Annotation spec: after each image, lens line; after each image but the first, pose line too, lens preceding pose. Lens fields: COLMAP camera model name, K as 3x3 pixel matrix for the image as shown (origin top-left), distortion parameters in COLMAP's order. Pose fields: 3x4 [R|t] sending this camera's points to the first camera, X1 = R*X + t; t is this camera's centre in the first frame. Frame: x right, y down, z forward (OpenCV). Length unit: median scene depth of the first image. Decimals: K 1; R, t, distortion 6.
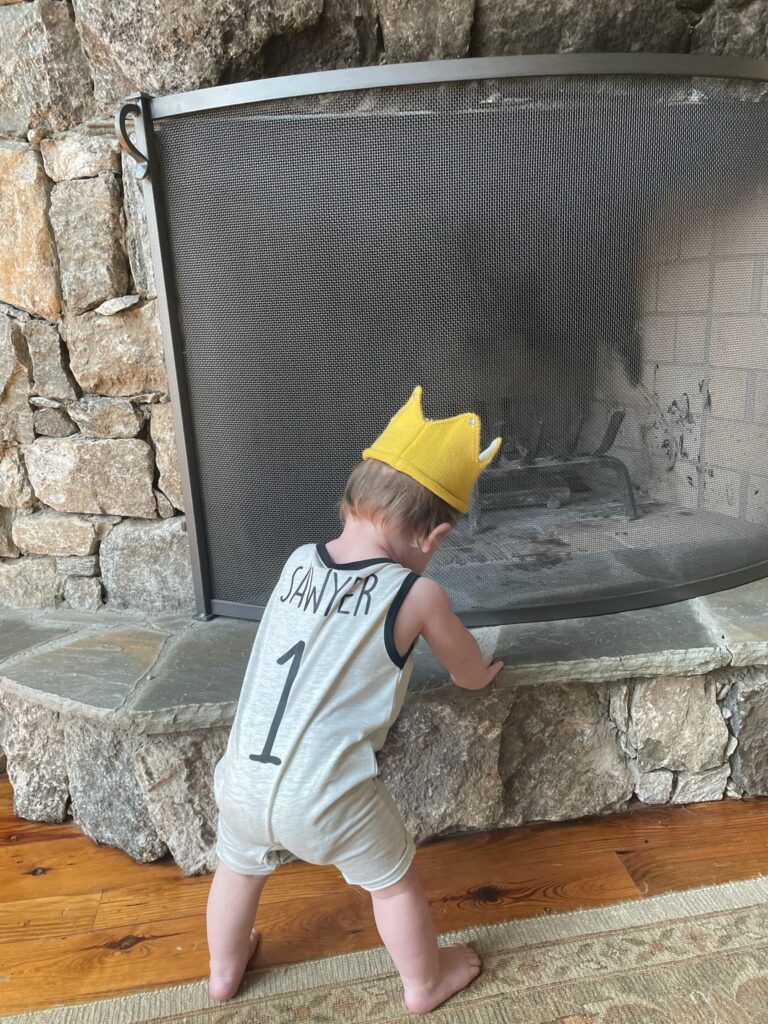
lens RADIAL K [[784.7, 0, 382.8], [0, 784.7, 516.4], [0, 0, 1]] dist [-0.002142, -0.013704]
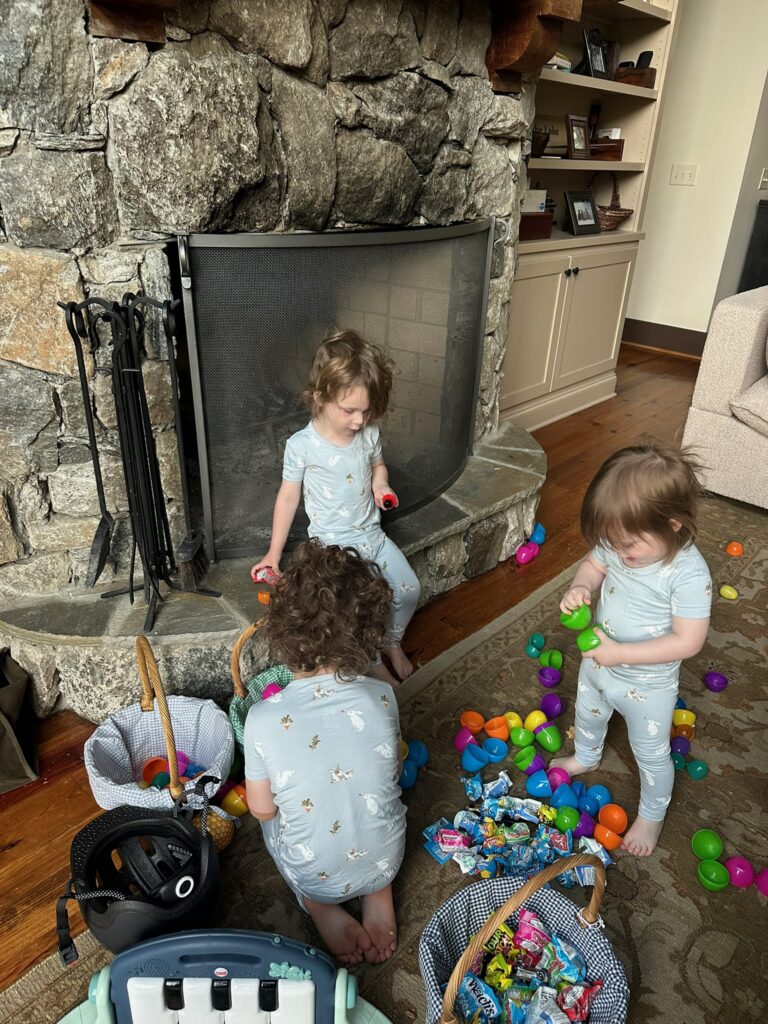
lens RADIAL K [[710.0, 0, 383.7], [0, 710.0, 509.9], [0, 0, 1]] dist [0.003232, 0.000948]
pose [[0.770921, -0.208786, 0.601739, -0.872414], [0.094303, 0.971750, 0.216352, -0.273077], [-0.629911, -0.110045, 0.768832, -0.309263]]
